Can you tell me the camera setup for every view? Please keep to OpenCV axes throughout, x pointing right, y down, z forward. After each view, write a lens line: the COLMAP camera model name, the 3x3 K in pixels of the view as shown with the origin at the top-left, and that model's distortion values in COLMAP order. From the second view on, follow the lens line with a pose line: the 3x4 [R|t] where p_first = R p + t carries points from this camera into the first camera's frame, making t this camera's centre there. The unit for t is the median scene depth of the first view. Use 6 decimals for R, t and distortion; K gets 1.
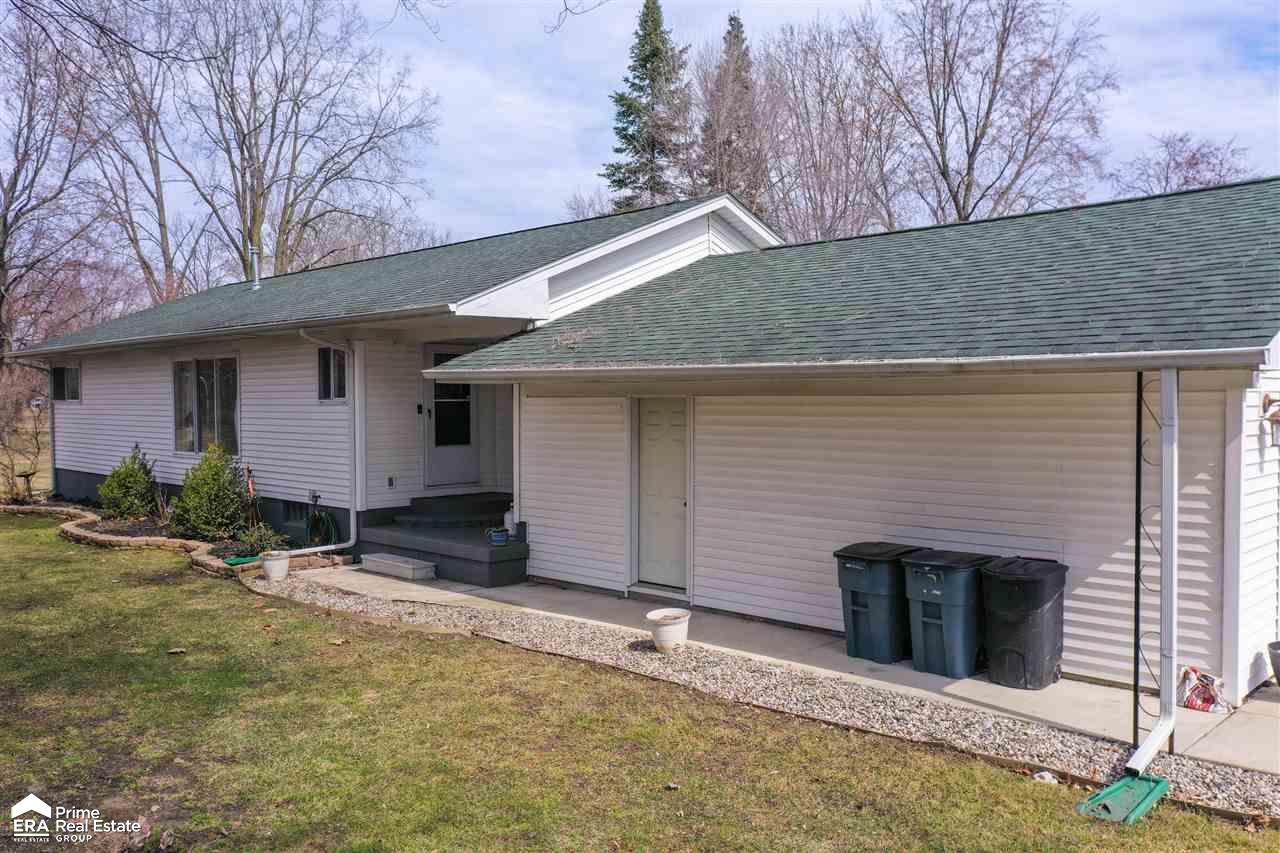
lens RADIAL K [[1021.8, 0, 640.0], [0, 1021.8, 426.5], [0, 0, 1]] dist [-0.001721, -0.002066]
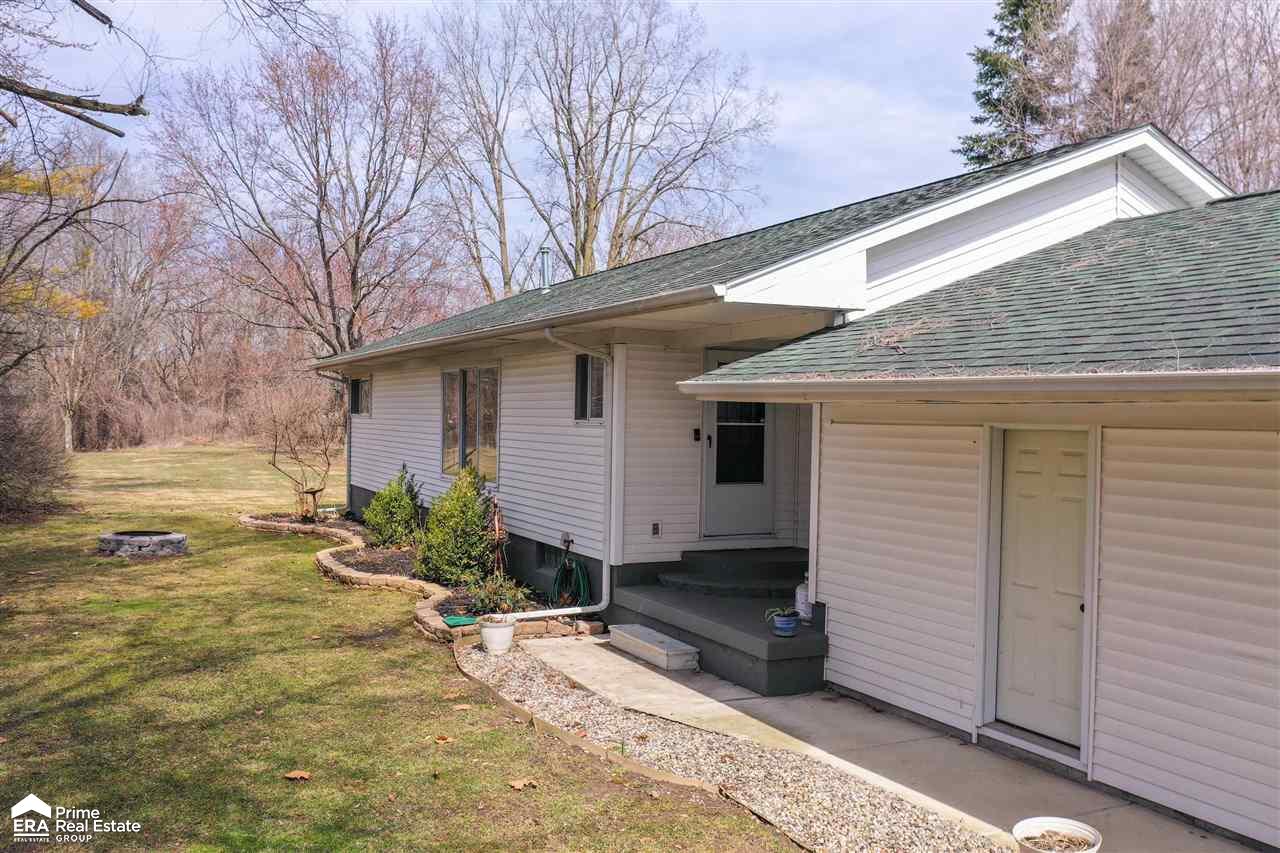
lens RADIAL K [[1021.8, 0, 640.0], [0, 1021.8, 426.5], [0, 0, 1]] dist [-0.001721, -0.002066]
pose [[0.944200, 0.024024, -0.328496, -0.004178], [-0.030817, 0.999405, -0.015488, -0.008488], [0.327928, 0.024747, 0.944379, 0.223386]]
